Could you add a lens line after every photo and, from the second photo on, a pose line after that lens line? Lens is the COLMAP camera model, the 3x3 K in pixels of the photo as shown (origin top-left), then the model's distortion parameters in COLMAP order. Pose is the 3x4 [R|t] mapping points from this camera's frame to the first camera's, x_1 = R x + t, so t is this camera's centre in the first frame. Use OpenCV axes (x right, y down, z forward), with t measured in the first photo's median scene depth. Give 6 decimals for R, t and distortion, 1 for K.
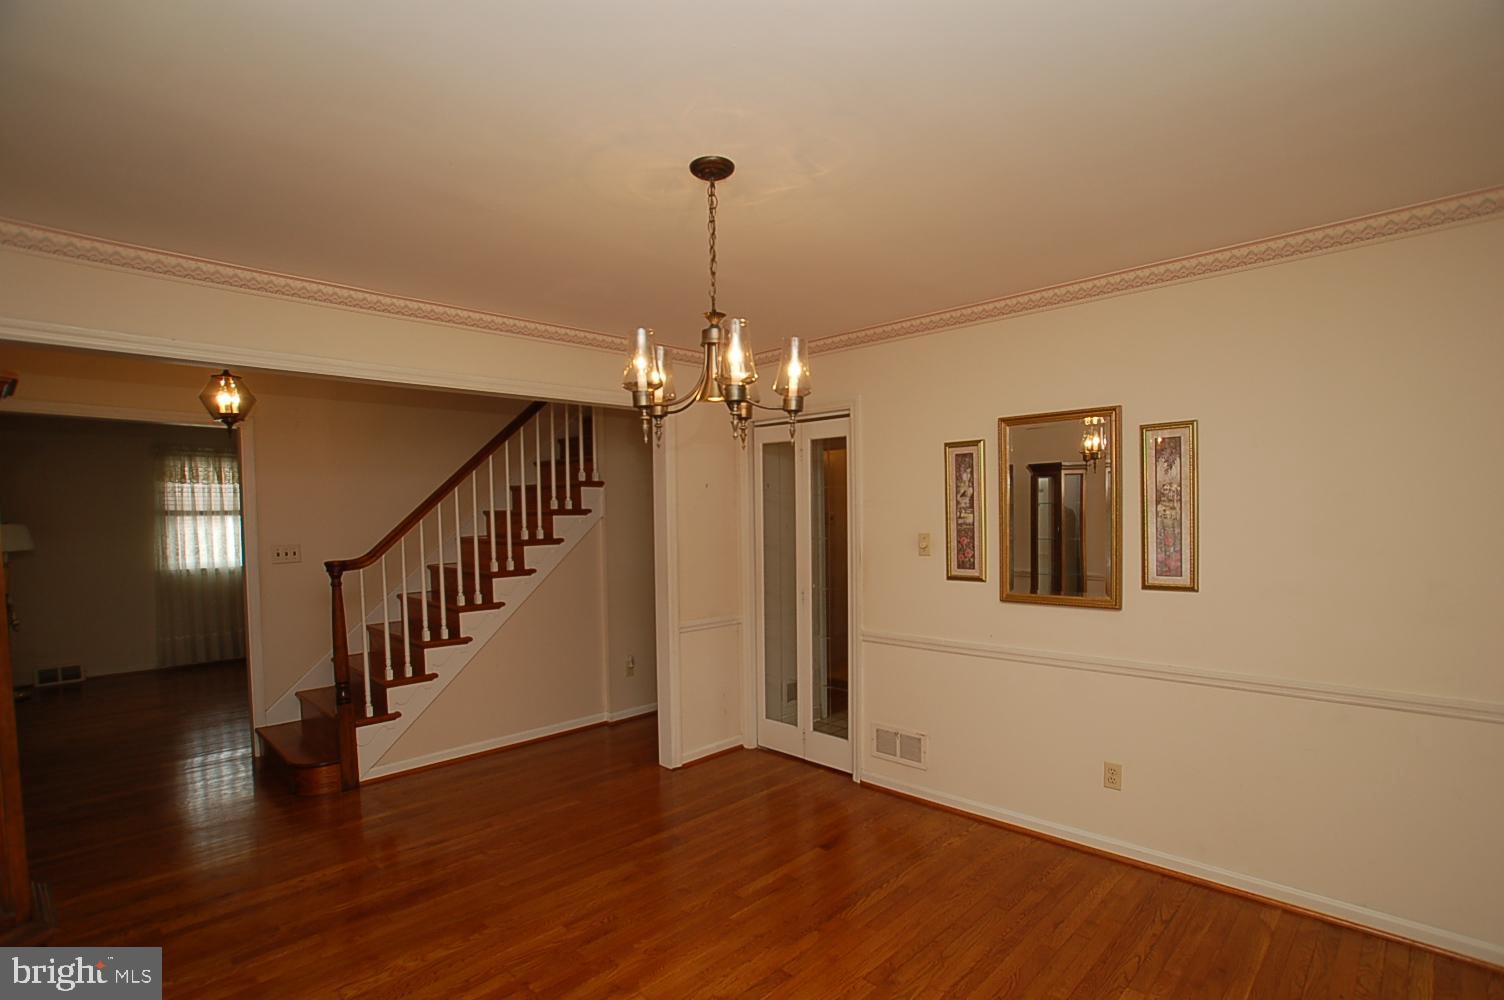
lens RADIAL K [[729.5, 0, 761.4], [0, 729.5, 506.2], [0, 0, 1]] dist [-0.080910, 0.038358]
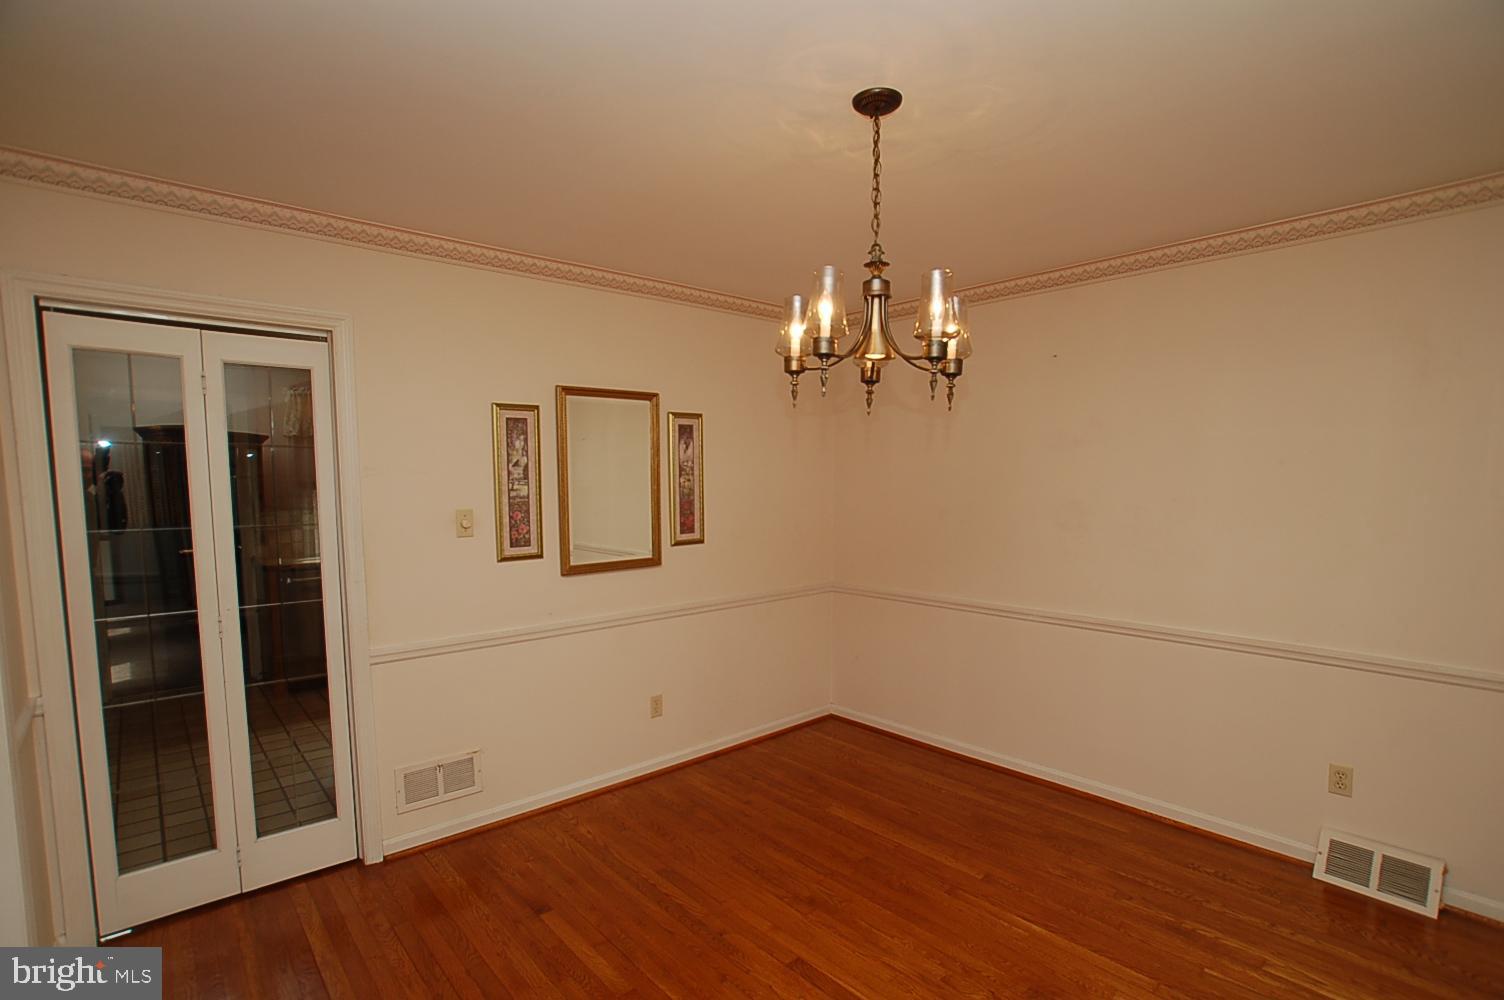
lens RADIAL K [[729.5, 0, 761.4], [0, 729.5, 506.2], [0, 0, 1]] dist [-0.080910, 0.038358]
pose [[0.064884, -0.026365, 0.997544, -0.598407], [-0.000985, 0.999649, 0.026485, 0.012125], [-0.997892, -0.002701, 0.064836, 0.646120]]
